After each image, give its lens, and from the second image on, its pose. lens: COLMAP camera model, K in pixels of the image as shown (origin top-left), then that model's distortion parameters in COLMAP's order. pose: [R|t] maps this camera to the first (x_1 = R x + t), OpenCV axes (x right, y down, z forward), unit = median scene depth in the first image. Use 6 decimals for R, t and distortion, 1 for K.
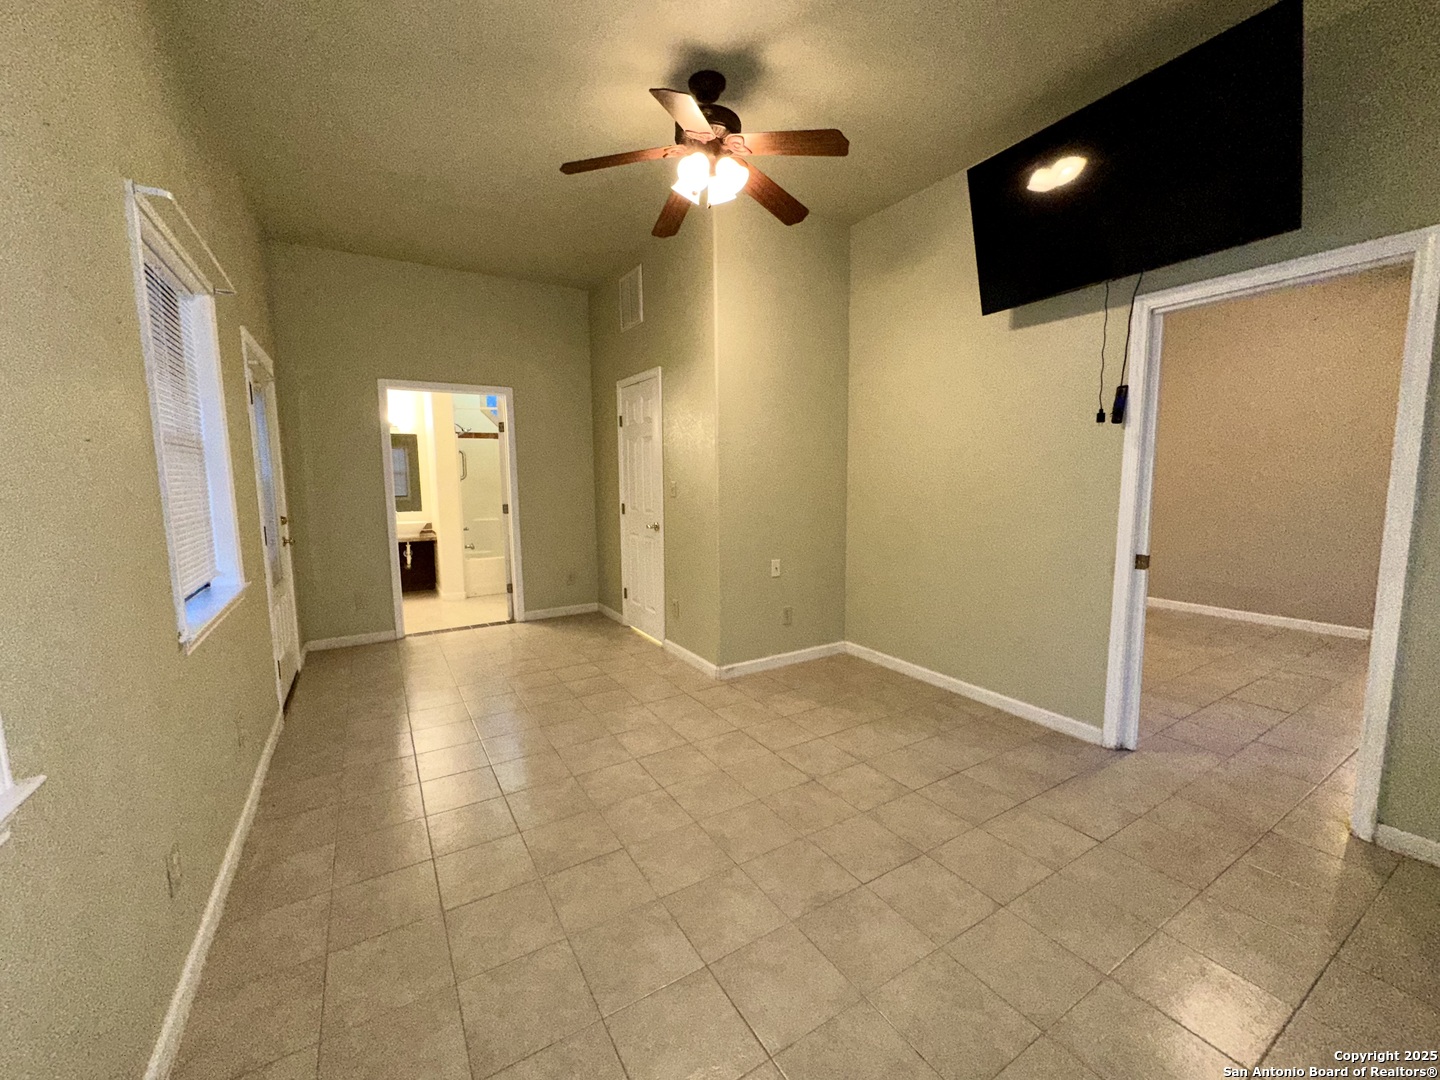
lens RADIAL K [[578.7, 0, 719.4], [0, 578.7, 539.9], [0, 0, 1]] dist [-0.003430, -0.000221]
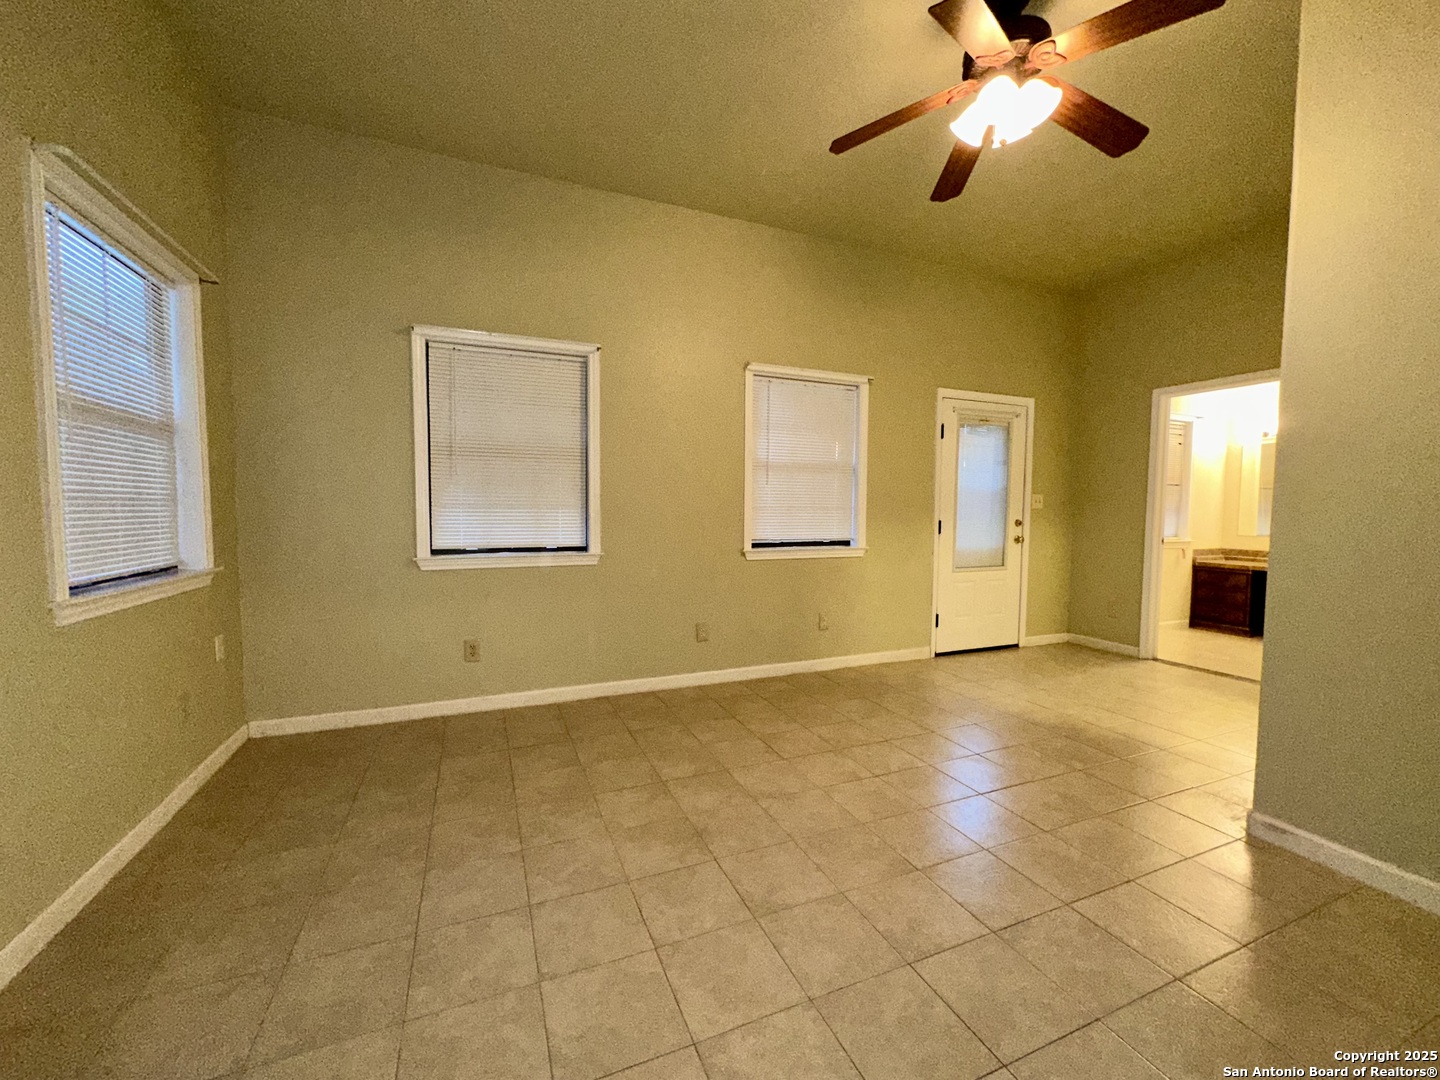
lens RADIAL K [[578.7, 0, 720.2], [0, 578.7, 540.8], [0, 0, 1]] dist [-0.003430, -0.000221]
pose [[-0.150734, 0.066568, -0.986331, 1.100248], [-0.116433, 0.989591, 0.084581, -0.046839], [0.981694, 0.127590, -0.141414, 0.970711]]
